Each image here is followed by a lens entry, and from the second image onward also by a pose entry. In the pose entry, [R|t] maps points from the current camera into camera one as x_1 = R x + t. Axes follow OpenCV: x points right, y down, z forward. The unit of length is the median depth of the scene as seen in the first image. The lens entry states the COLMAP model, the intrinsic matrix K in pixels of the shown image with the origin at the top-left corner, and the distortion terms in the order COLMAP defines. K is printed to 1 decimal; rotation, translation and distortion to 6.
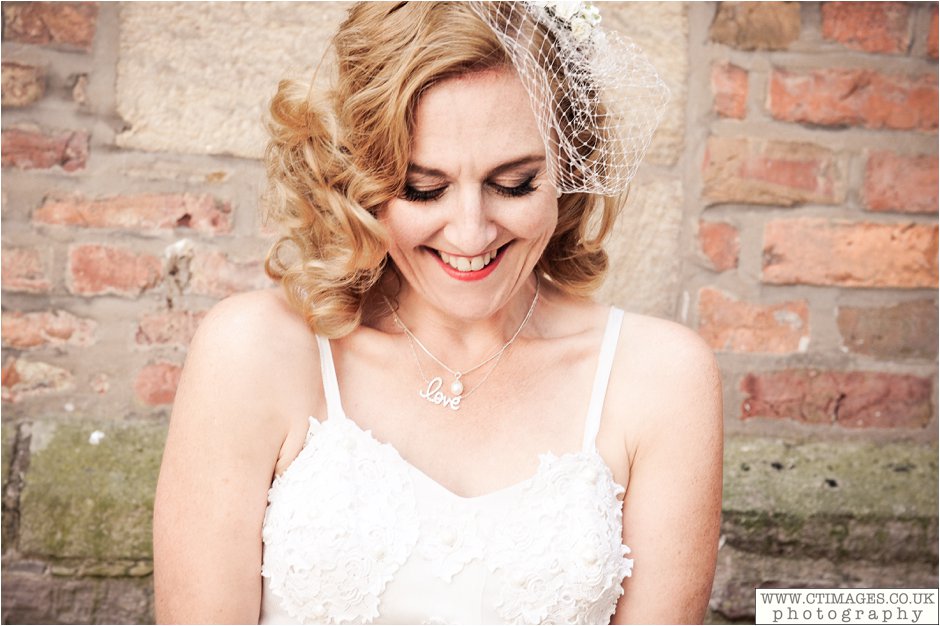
lens RADIAL K [[1801.6, 0, 474.0], [0, 1801.6, 309.5], [0, 0, 1]] dist [0.165316, 0.000000]
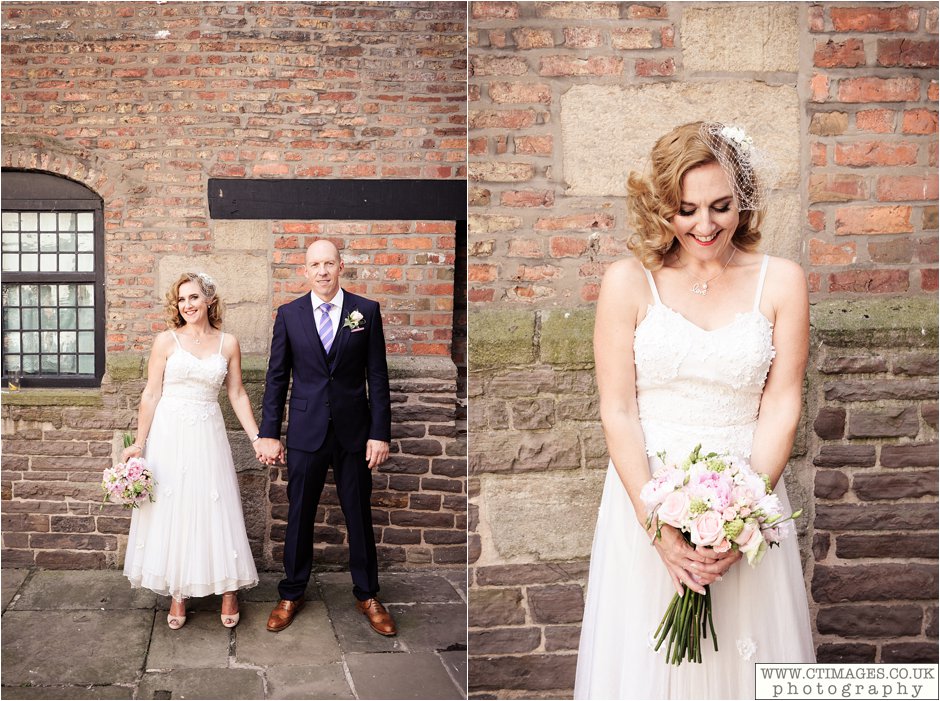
lens RADIAL K [[933.5, 0, 471.0], [0, 933.5, 350.0], [0, 0, 1]] dist [-0.122845, 0.000000]
pose [[0.954648, -0.050974, -0.293341, 0.045423], [0.083914, 0.991359, 0.100821, -0.026147], [0.285667, -0.120864, 0.950677, -0.302007]]
